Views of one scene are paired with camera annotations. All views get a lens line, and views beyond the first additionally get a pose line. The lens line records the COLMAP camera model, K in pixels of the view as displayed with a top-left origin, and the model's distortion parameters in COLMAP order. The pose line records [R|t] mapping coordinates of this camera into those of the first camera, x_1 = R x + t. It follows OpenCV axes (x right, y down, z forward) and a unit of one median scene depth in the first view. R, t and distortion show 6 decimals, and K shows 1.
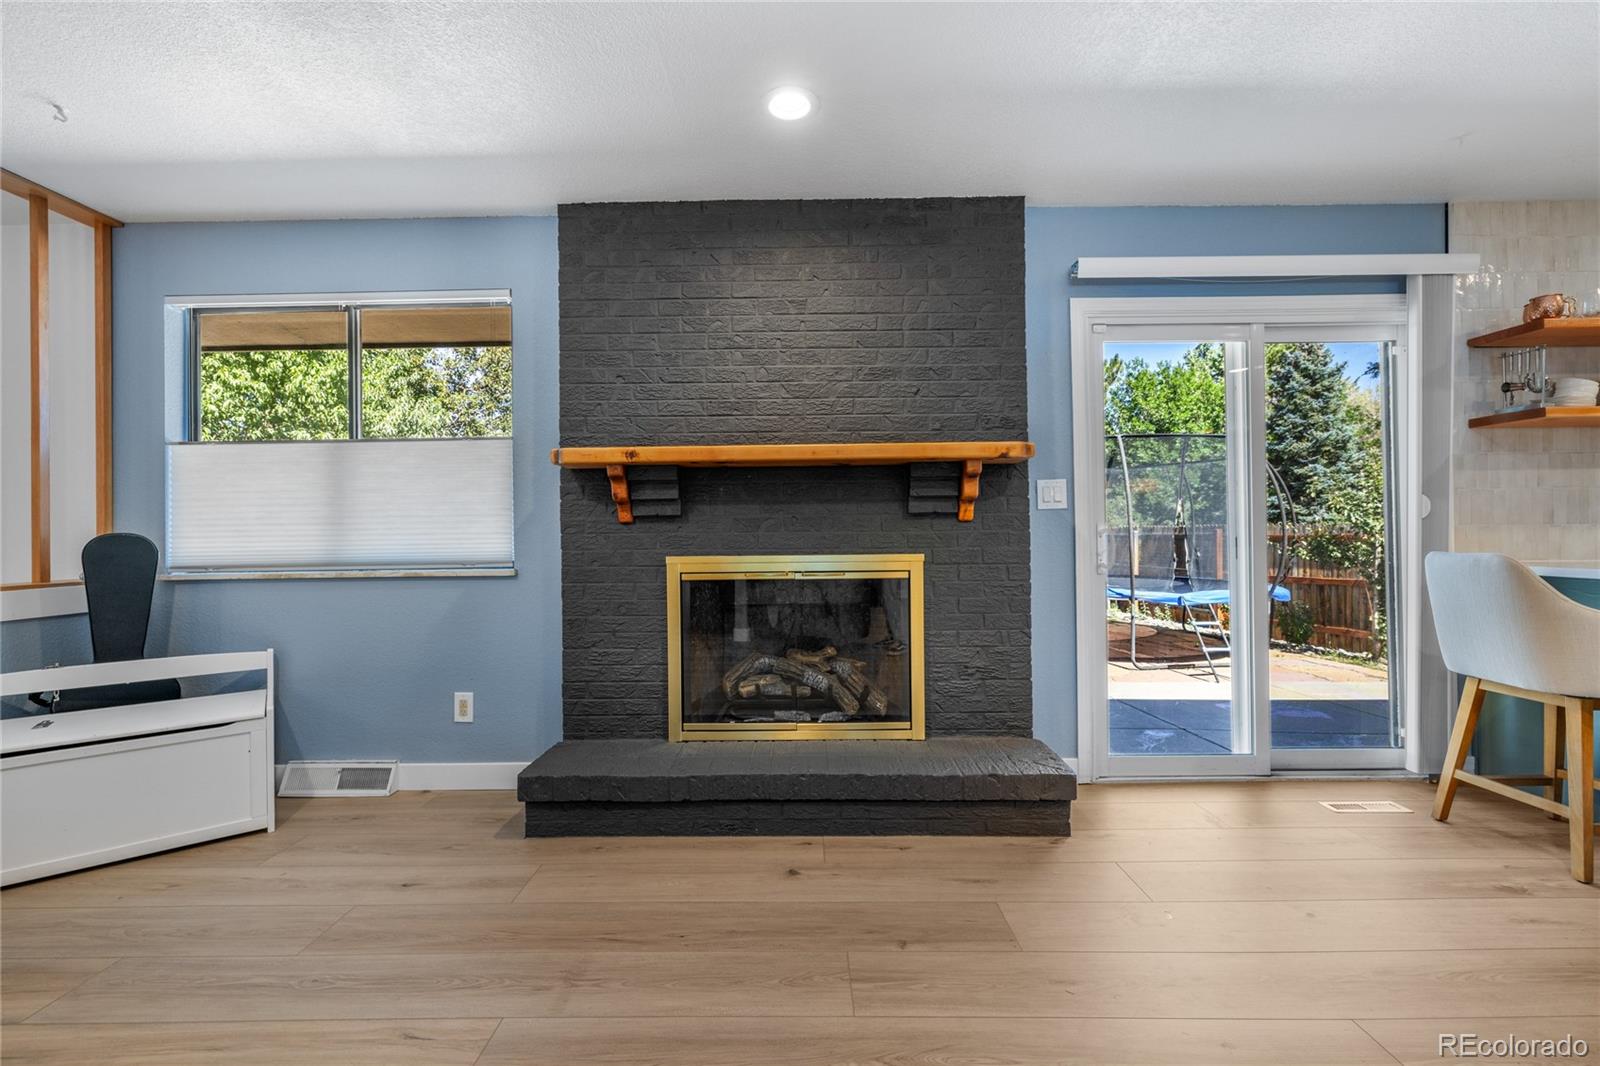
lens RADIAL K [[666.1, 0, 796.1], [0, 666.1, 532.0], [0, 0, 1]] dist [0.000449, -0.000311]
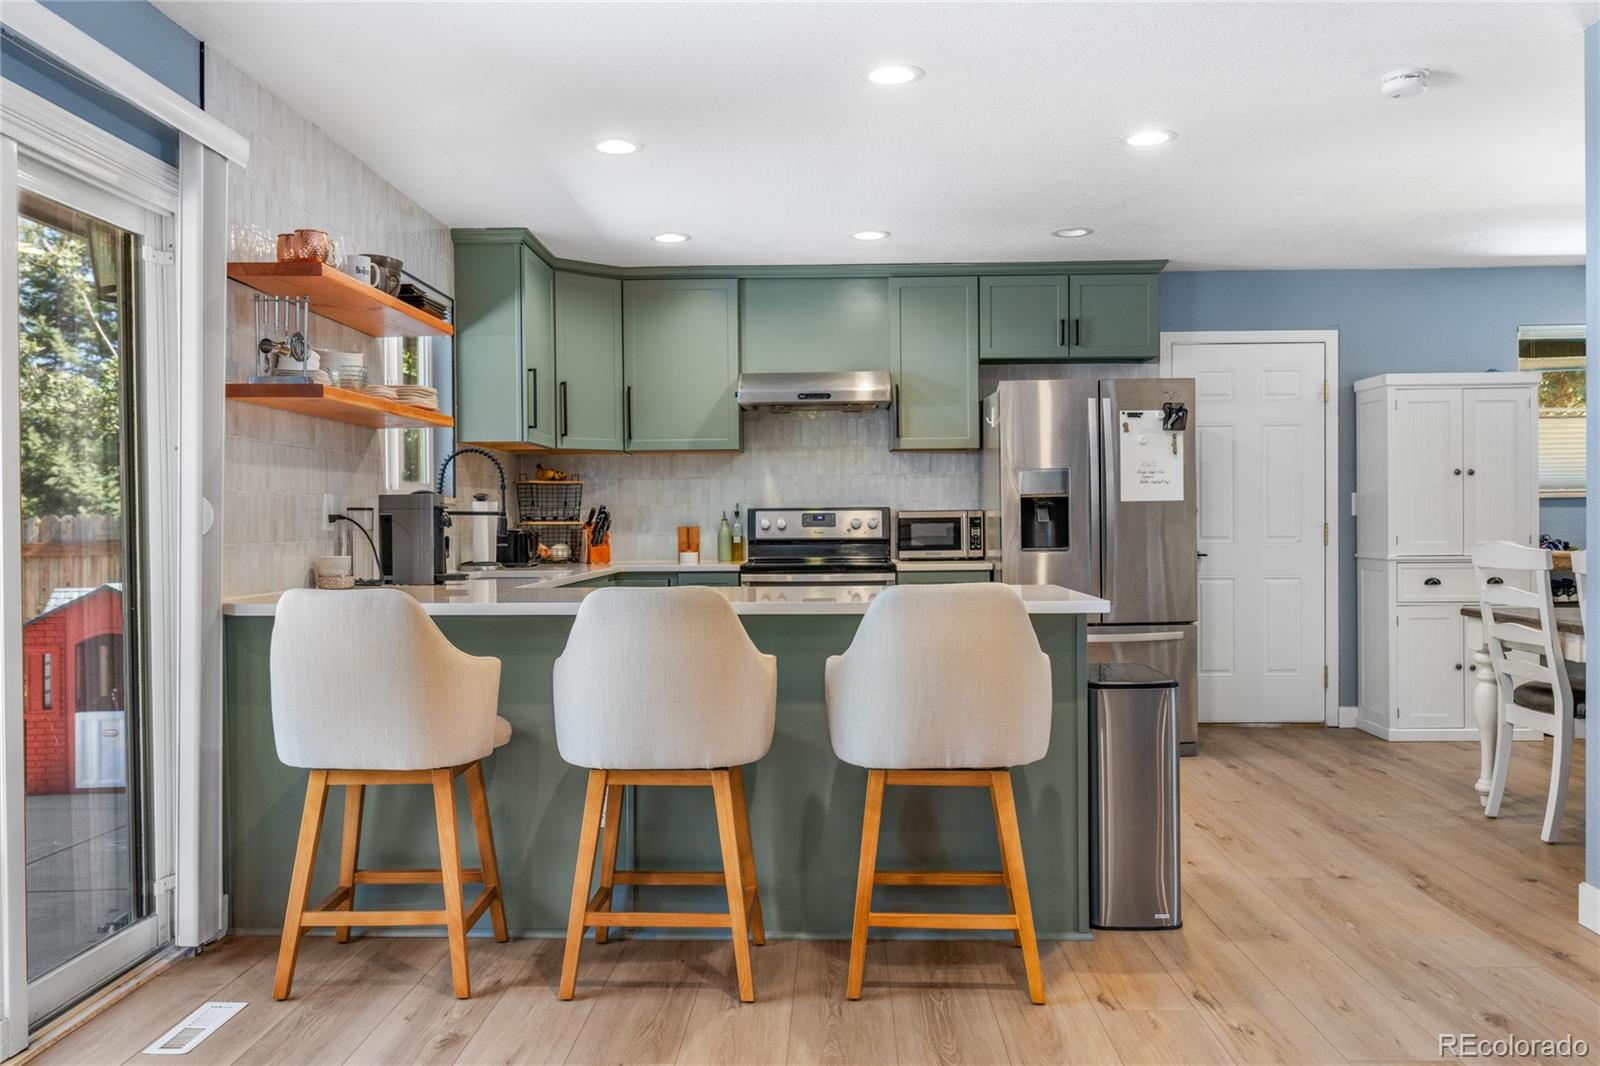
lens RADIAL K [[1283.8, 0, 797.2], [0, 1283.8, 532.7], [0, 0, 1]] dist [0.002923, -0.010226]
pose [[0.022081, 0.000486, 0.999756, -0.250999], [0.000910, 0.999999, -0.000506, -0.021775], [-0.999756, 0.000921, 0.022081, 0.412045]]
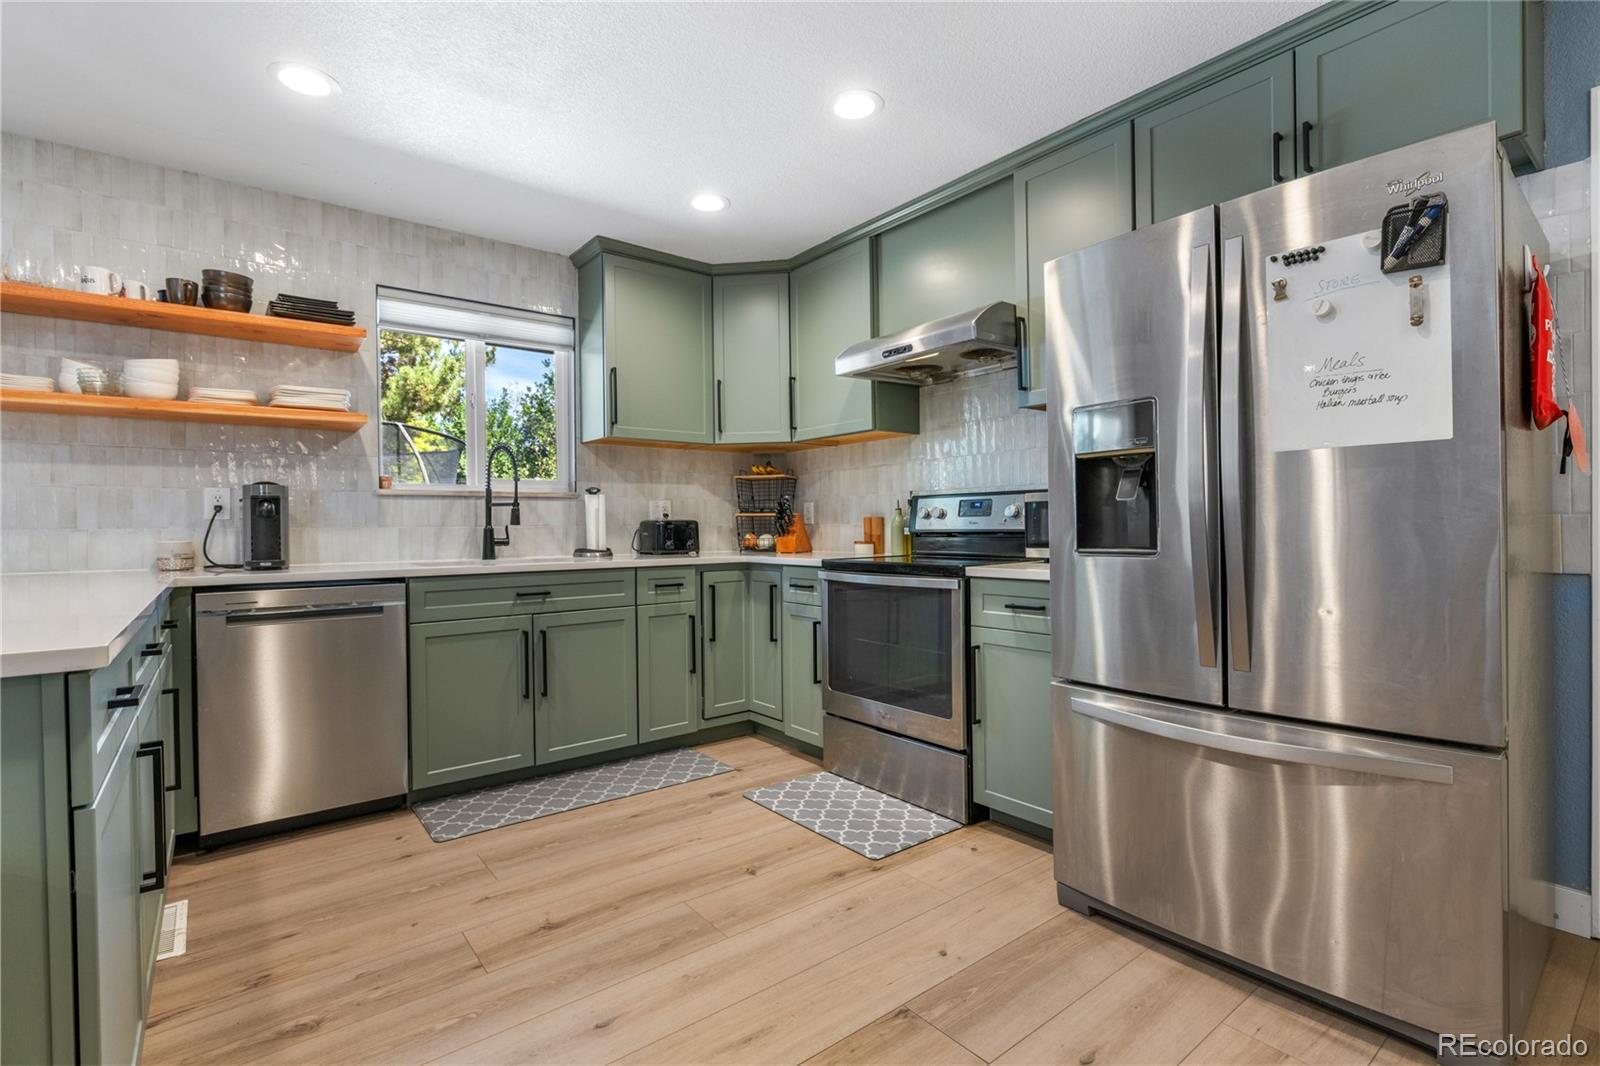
lens RADIAL K [[739.1, 0, 795.9], [0, 739.1, 529.5], [0, 0, 1]] dist [-0.007097, 0.001764]
pose [[0.781338, -0.000980, 0.624108, 1.298227], [-0.001772, 0.999991, 0.003788, -0.016540], [-0.624106, -0.004066, 0.781329, -0.315214]]
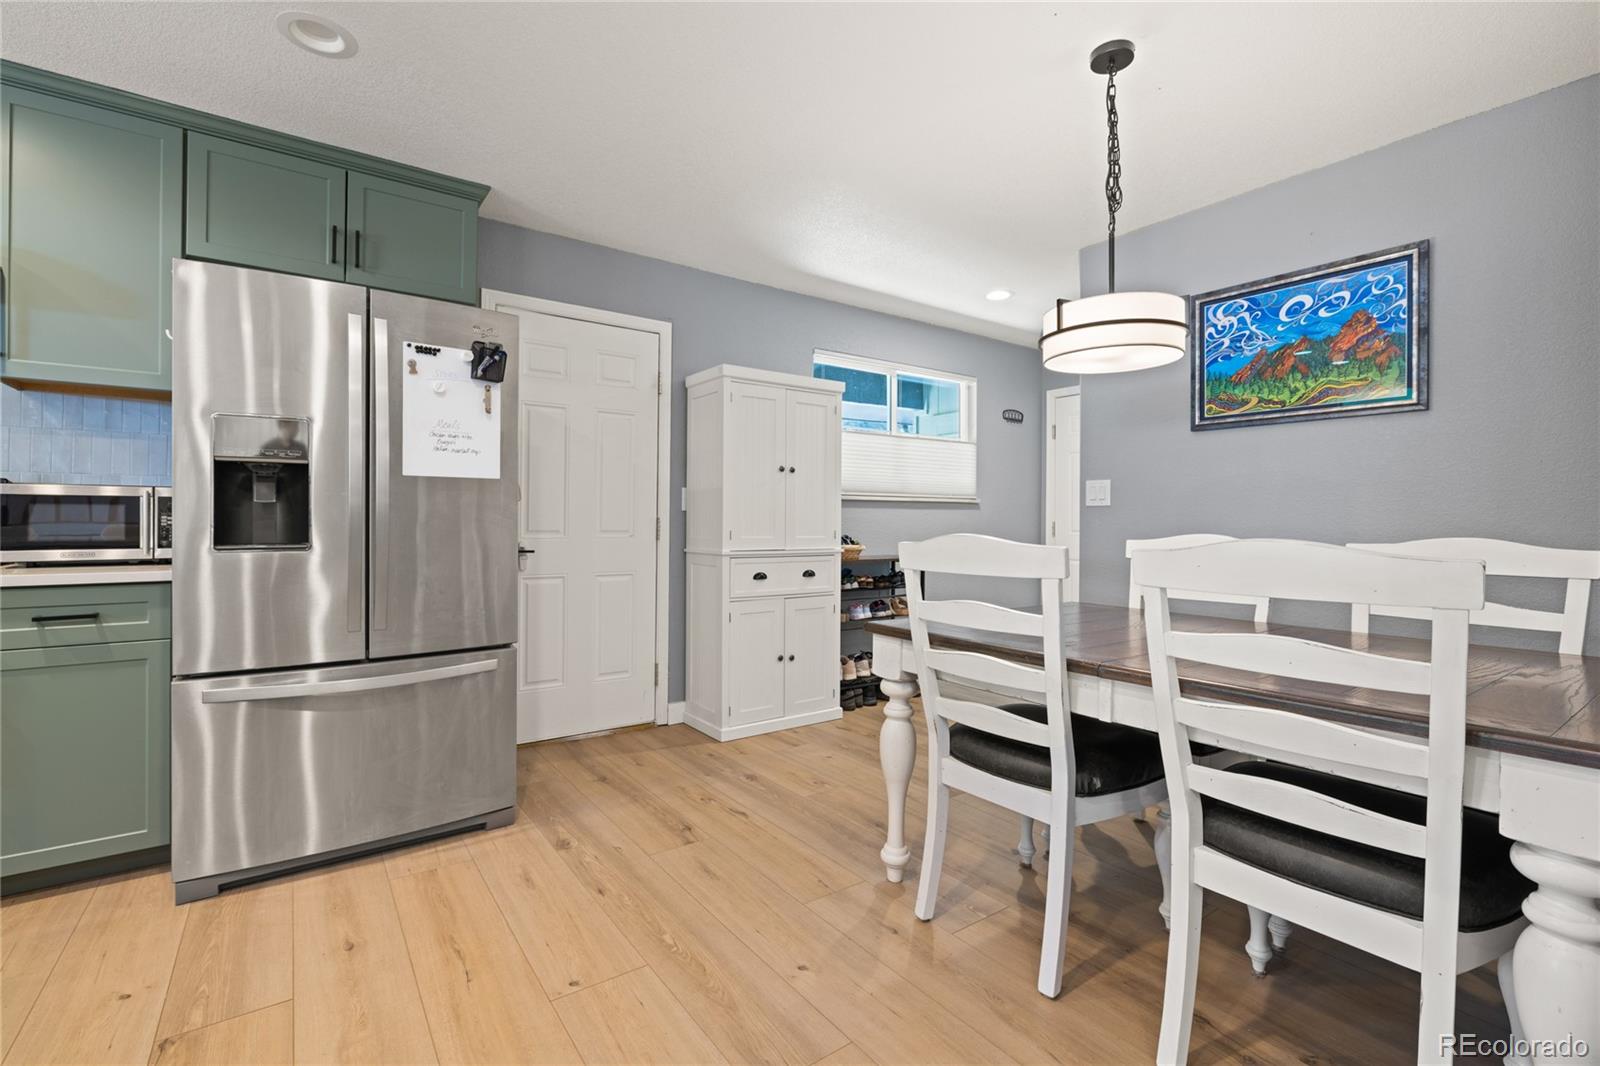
lens RADIAL K [[705.1, 0, 796.7], [0, 705.1, 522.0], [0, 0, 1]] dist [-0.012804, 0.001467]
pose [[-0.592749, 0.012252, 0.805294, 1.034724], [-0.004330, 0.999821, -0.018398, -0.009186], [-0.805376, -0.014392, -0.592590, 0.020354]]
